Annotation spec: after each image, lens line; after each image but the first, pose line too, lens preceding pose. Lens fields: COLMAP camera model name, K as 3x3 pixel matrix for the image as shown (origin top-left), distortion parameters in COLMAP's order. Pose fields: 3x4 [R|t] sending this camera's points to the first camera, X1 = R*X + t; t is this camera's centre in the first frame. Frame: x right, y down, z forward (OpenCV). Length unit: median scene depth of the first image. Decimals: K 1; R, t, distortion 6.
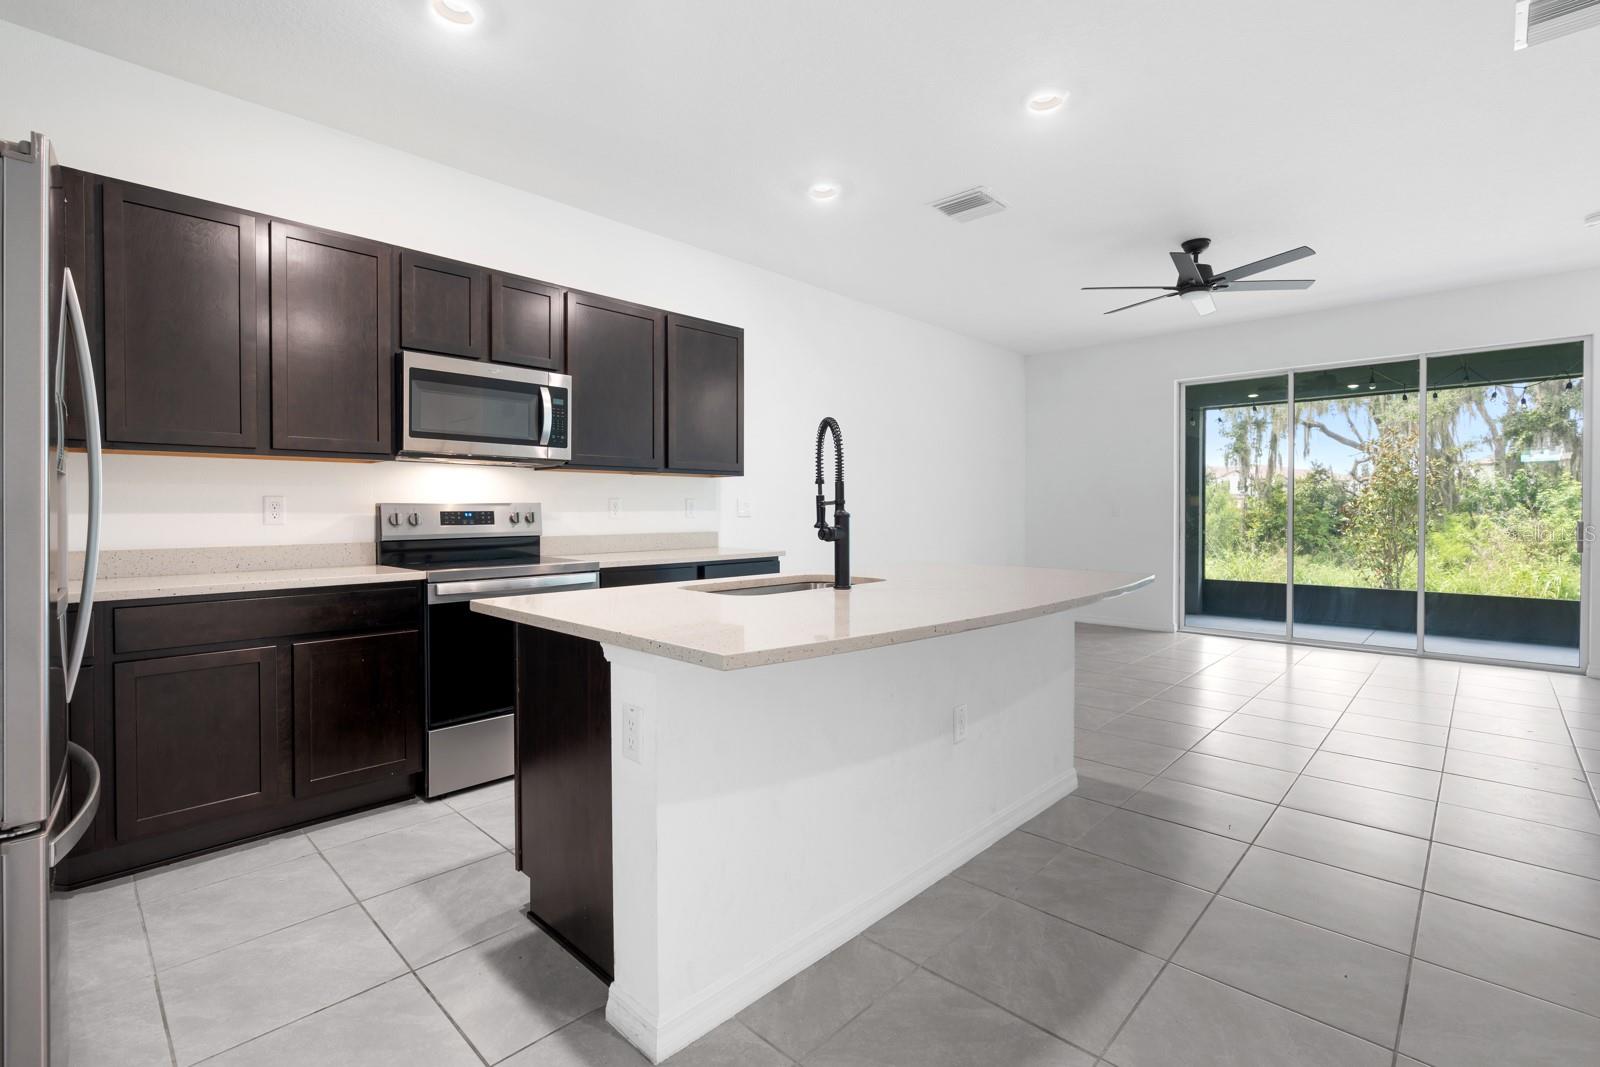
lens RADIAL K [[719.8, 0, 793.5], [0, 719.8, 516.2], [0, 0, 1]] dist [-0.002049, 0.000273]
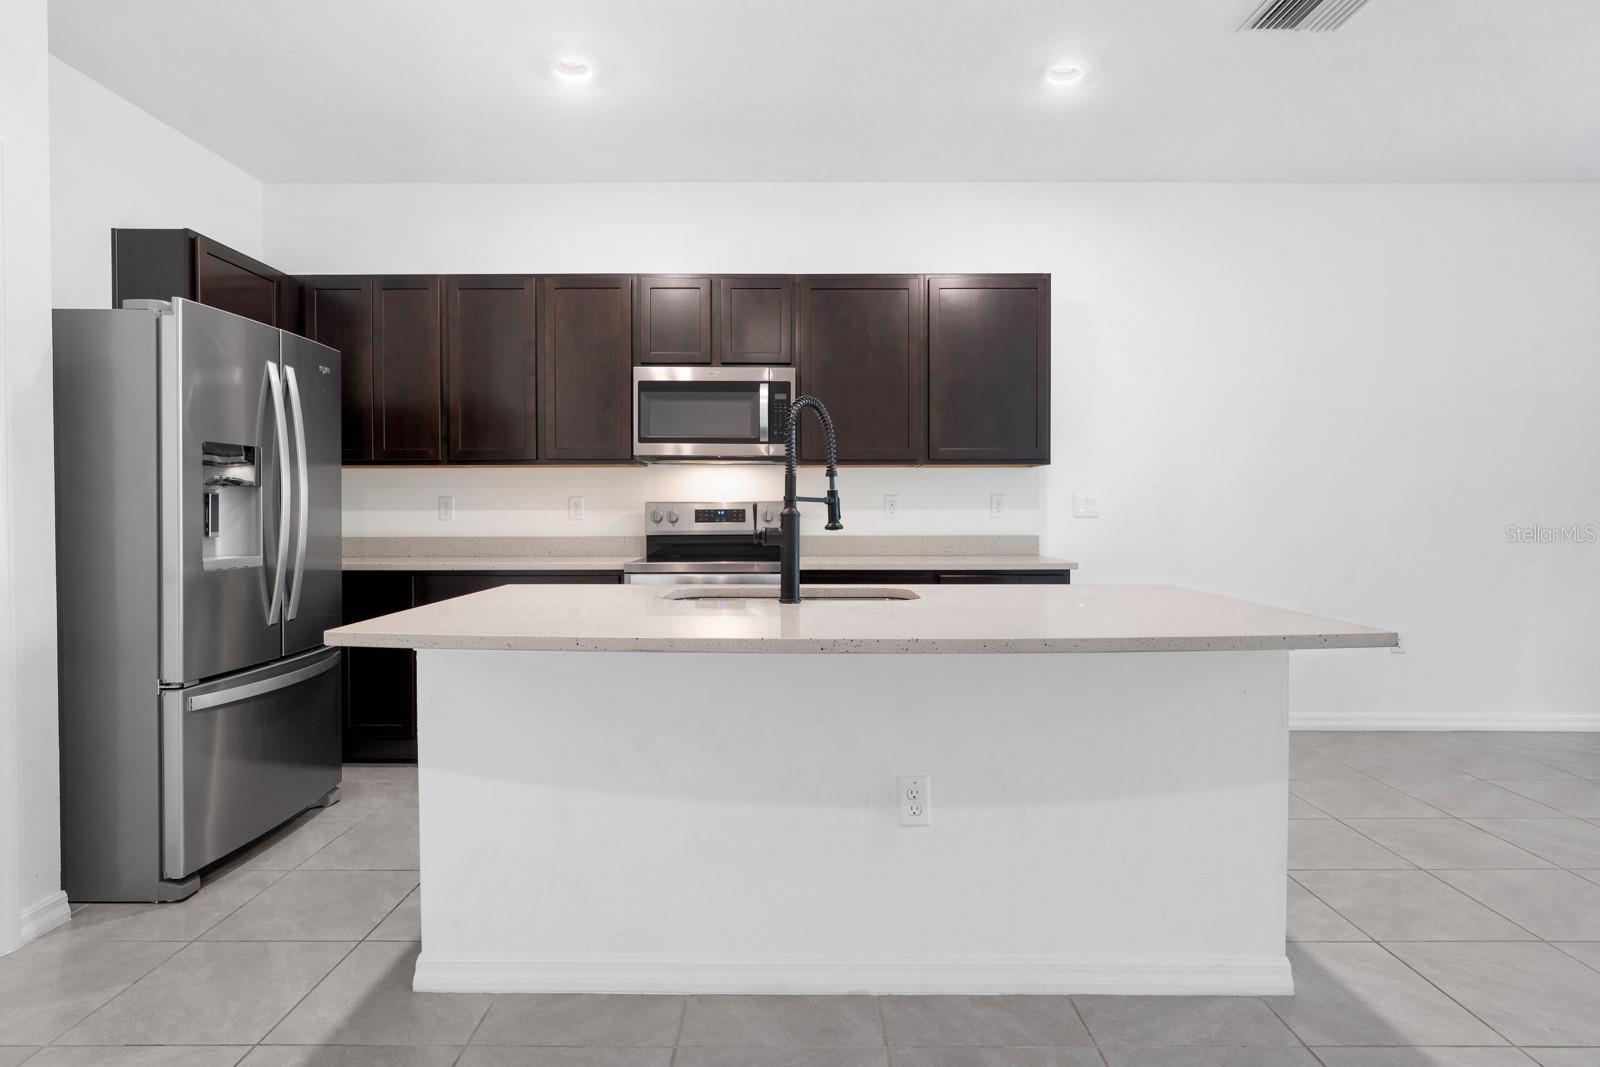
lens RADIAL K [[868.8, 0, 809.3], [0, 868.8, 520.1], [0, 0, 1]] dist [-0.000697, 0.002265]
pose [[0.696115, 0.009851, -0.717863, 0.554404], [-0.006182, 0.999951, 0.007726, -0.001863], [0.717904, -0.000940, 0.696142, 0.219390]]
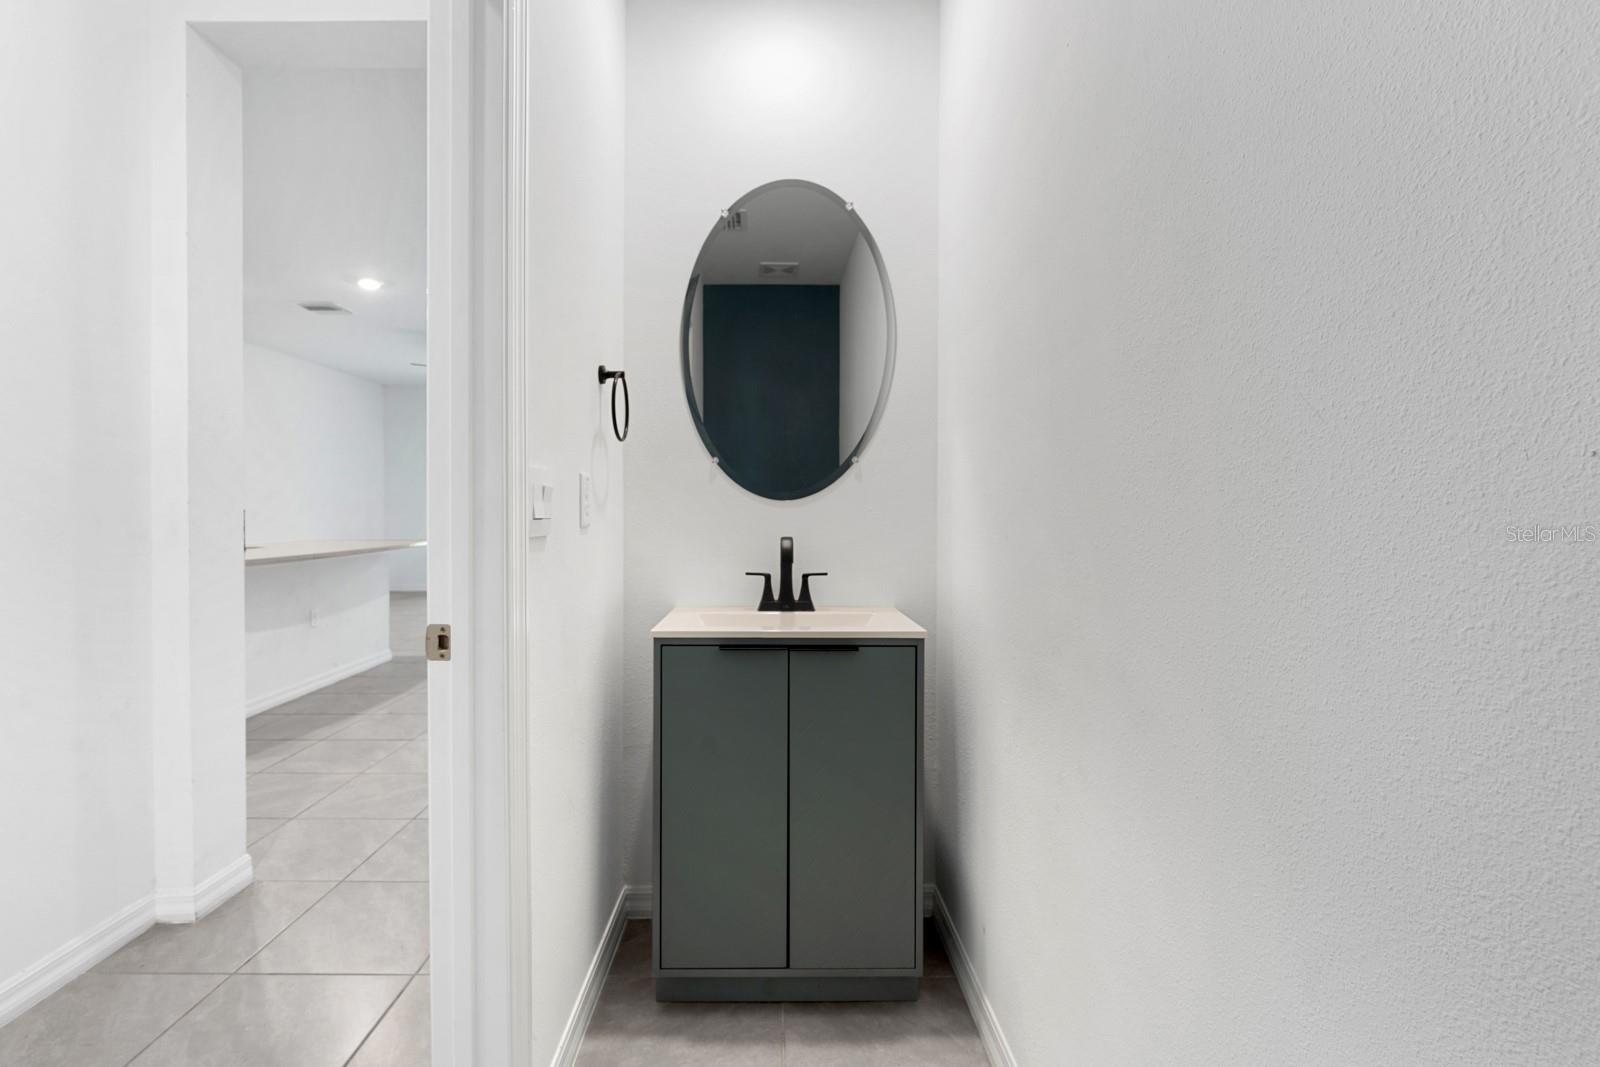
lens RADIAL K [[721.5, 0, 794.8], [0, 721.5, 515.1], [0, 0, 1]] dist [-0.012805, 0.000257]
pose [[0.700569, -0.007289, 0.713547, -0.169523], [0.003481, 0.999971, 0.006798, 0.000157], [-0.713576, -0.002279, 0.700574, -0.905785]]
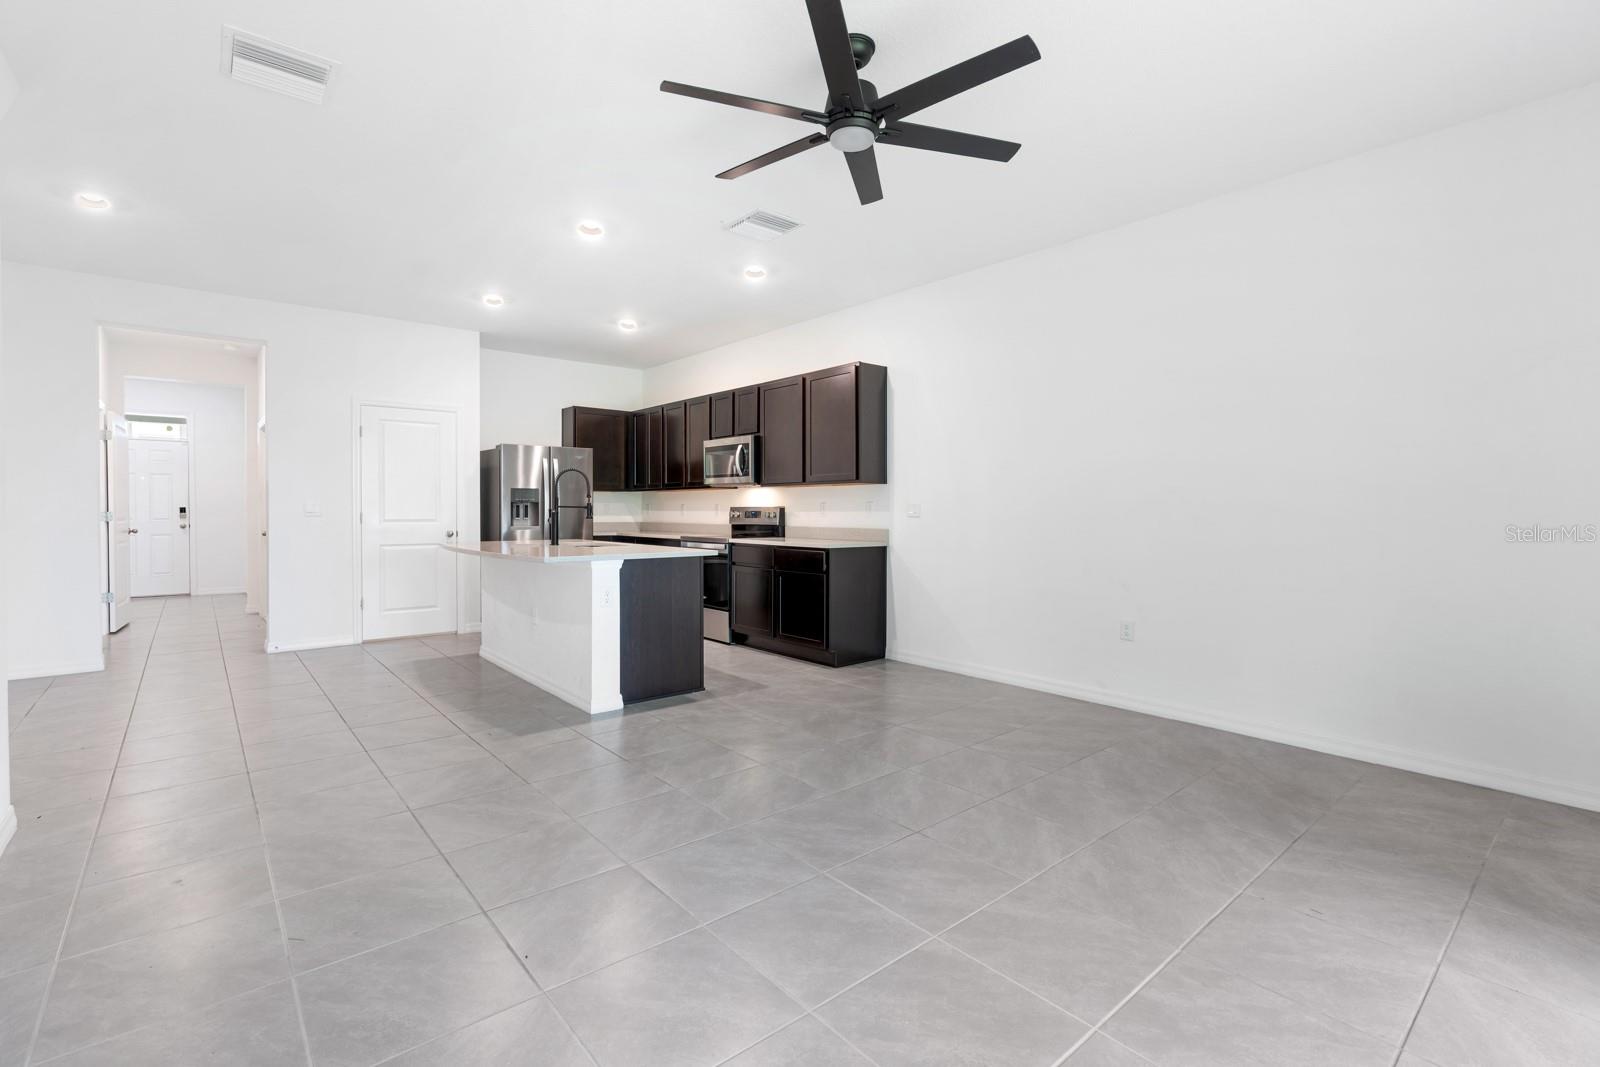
lens RADIAL K [[724.3, 0, 799.0], [0, 724.3, 510.3], [0, 0, 1]] dist [-0.003160, 0.000248]
pose [[-0.097237, 0.001149, -0.995261, 1.532950], [-0.012289, 0.999922, 0.002355, -0.015111], [0.995185, 0.012460, -0.097215, 1.345080]]
